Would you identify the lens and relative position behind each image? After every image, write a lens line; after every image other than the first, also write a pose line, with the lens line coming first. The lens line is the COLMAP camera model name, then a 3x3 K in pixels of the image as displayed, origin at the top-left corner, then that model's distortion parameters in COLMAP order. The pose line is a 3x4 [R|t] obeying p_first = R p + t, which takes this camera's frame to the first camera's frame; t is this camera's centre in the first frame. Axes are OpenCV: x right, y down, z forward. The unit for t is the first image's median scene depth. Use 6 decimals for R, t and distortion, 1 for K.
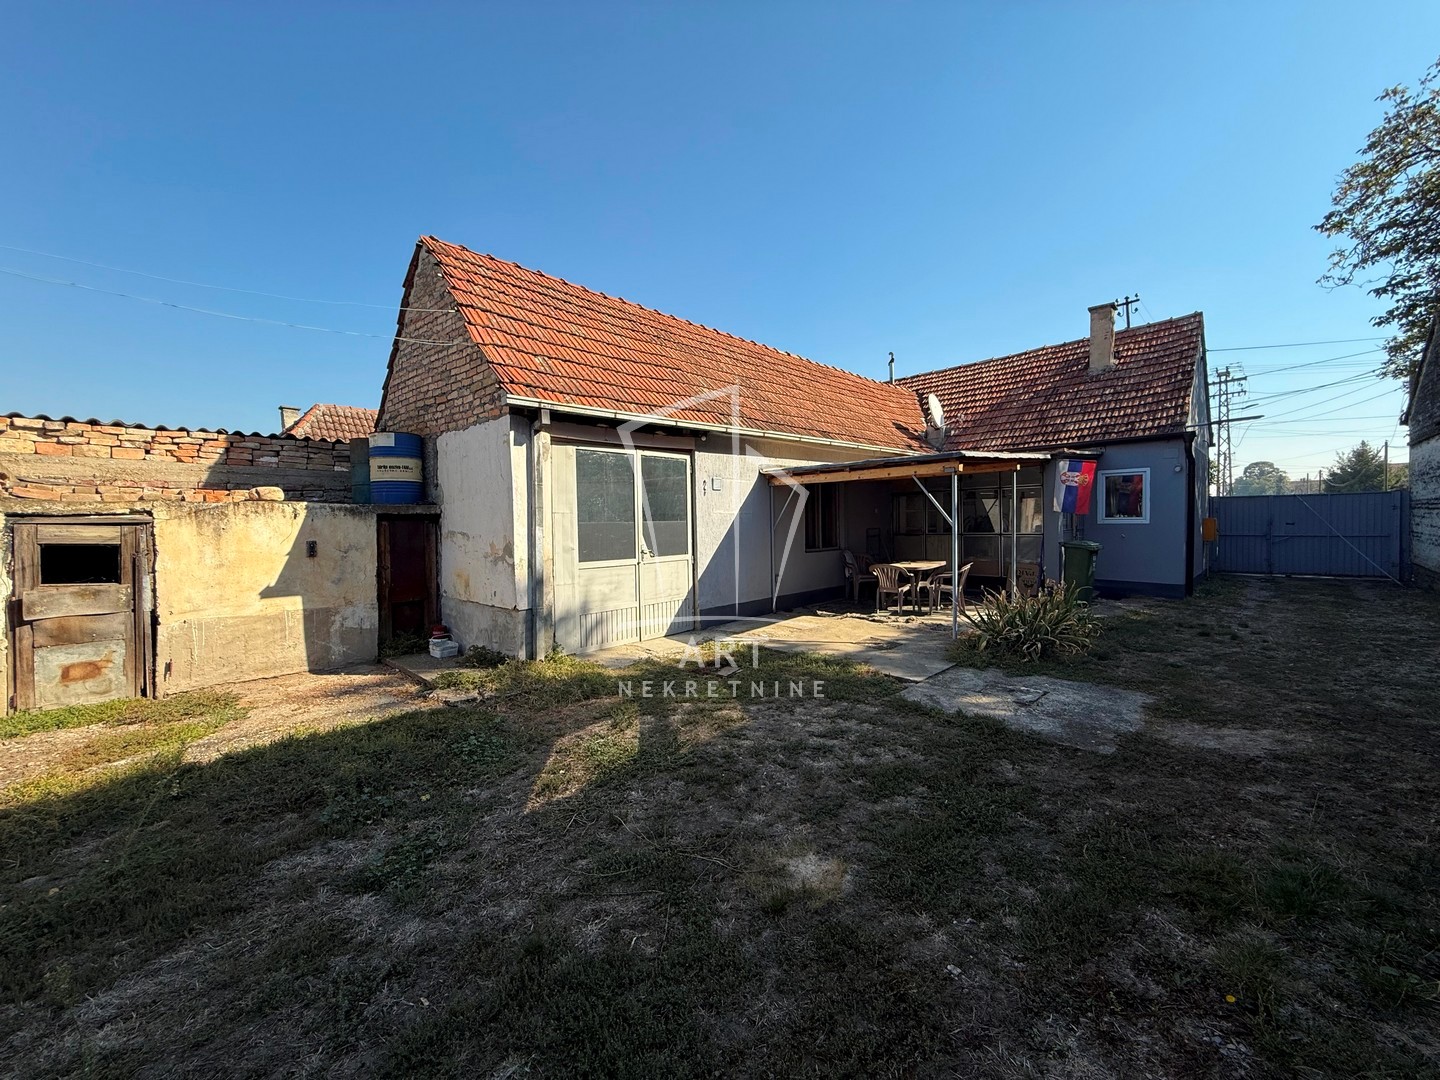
lens RADIAL K [[573.8, 0, 721.7], [0, 573.8, 536.1], [0, 0, 1]] dist [-0.001244, -0.000062]
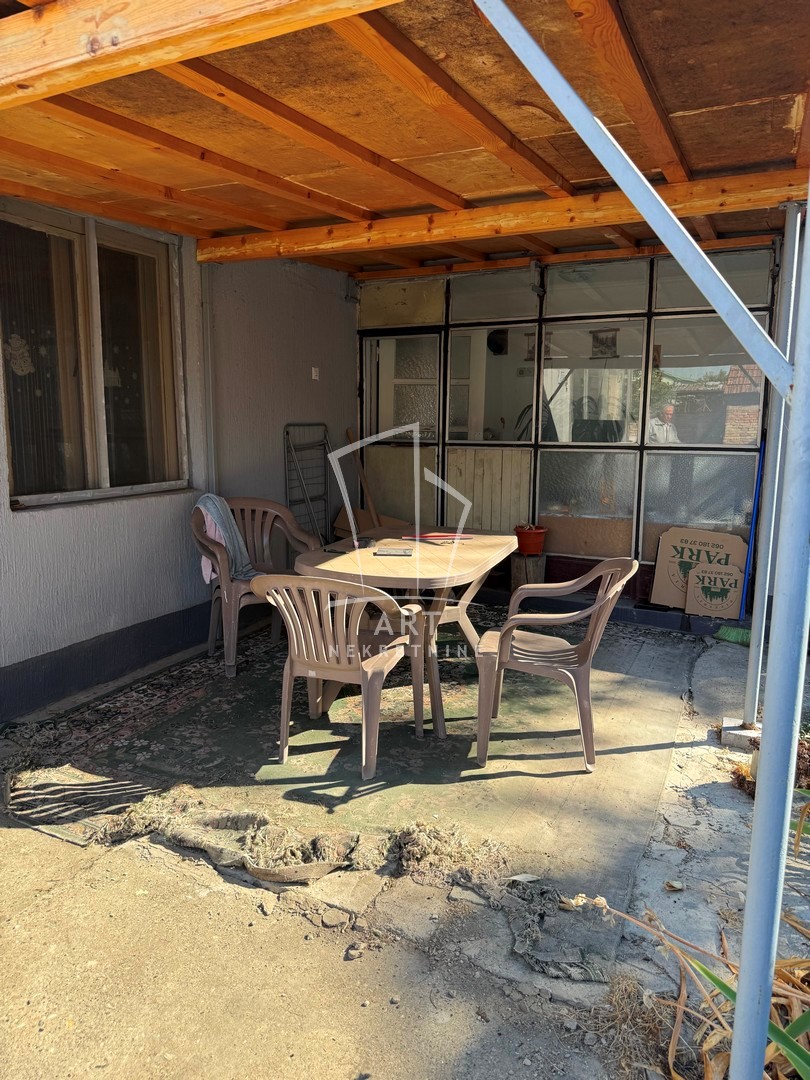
lens RADIAL K [[761.0, 0, 408.1], [0, 761.0, 538.6], [0, 0, 1]] dist [0.066095, 0.000991]
pose [[0.946112, -0.025295, 0.322849, 0.196360], [-0.018198, 0.991217, 0.130991, -0.007556], [-0.323327, -0.129807, 0.937342, 0.612808]]
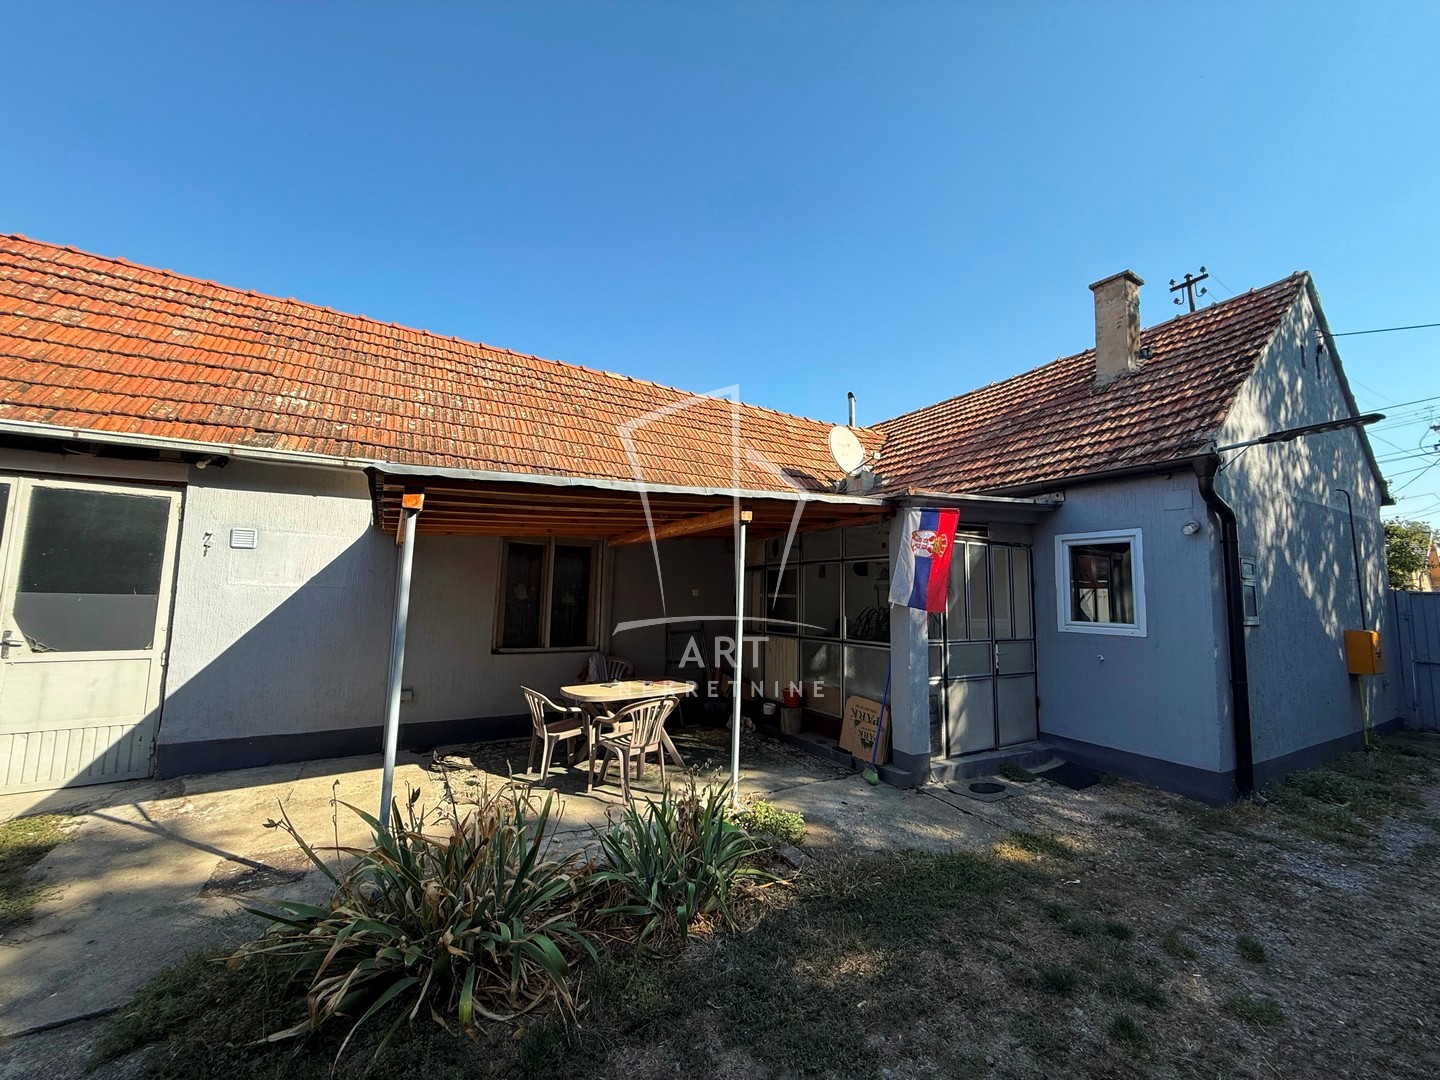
lens RADIAL K [[573.8, 0, 723.1], [0, 573.8, 534.6], [0, 0, 1]] dist [-0.001244, -0.000062]
pose [[0.968411, 0.011204, -0.249108, 0.530783], [-0.045177, 0.990341, -0.131084, -0.030245], [0.245233, 0.138197, 0.959564, 0.430068]]
